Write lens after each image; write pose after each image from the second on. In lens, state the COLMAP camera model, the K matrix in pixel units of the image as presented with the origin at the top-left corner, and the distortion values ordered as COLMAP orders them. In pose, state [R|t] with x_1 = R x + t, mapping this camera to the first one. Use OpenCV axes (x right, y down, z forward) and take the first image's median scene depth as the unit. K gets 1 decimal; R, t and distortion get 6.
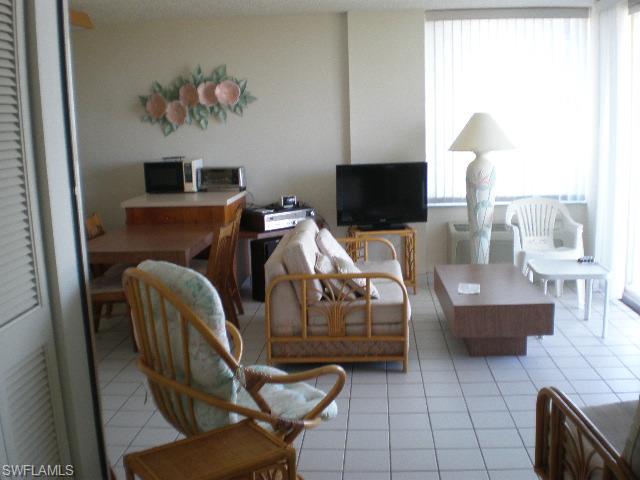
lens RADIAL K [[693.8, 0, 320.0], [0, 693.8, 240.0], [0, 0, 1]] dist [-0.017212, -0.414084]
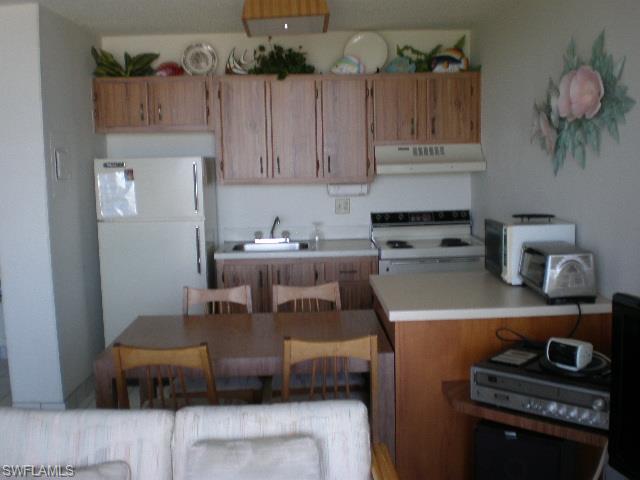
lens RADIAL K [[693.8, 0, 320.0], [0, 693.8, 240.0], [0, 0, 1]] dist [-0.017212, -0.414084]
pose [[0.093387, 0.142609, -0.985364, 0.317087], [-0.141403, 0.981556, 0.128657, -0.148132], [0.985537, 0.127319, 0.111830, 0.784709]]
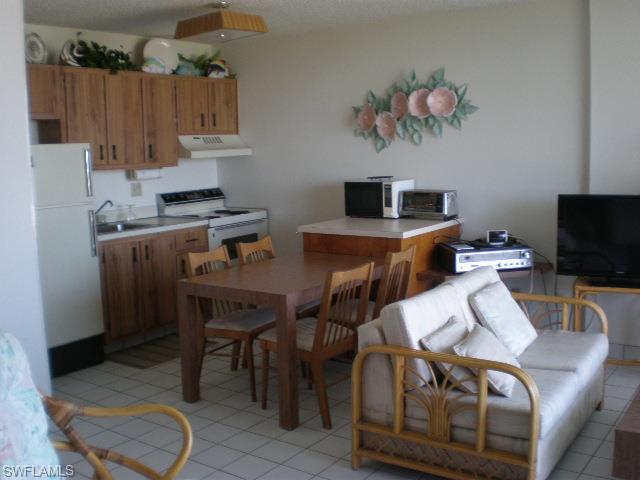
lens RADIAL K [[693.8, 0, 320.0], [0, 693.8, 240.0], [0, 0, 1]] dist [-0.017212, -0.414084]
pose [[0.851356, 0.075107, -0.519185, 0.187021], [-0.080016, 0.996709, 0.012978, -0.045731], [0.518451, 0.030494, 0.854564, 0.216643]]
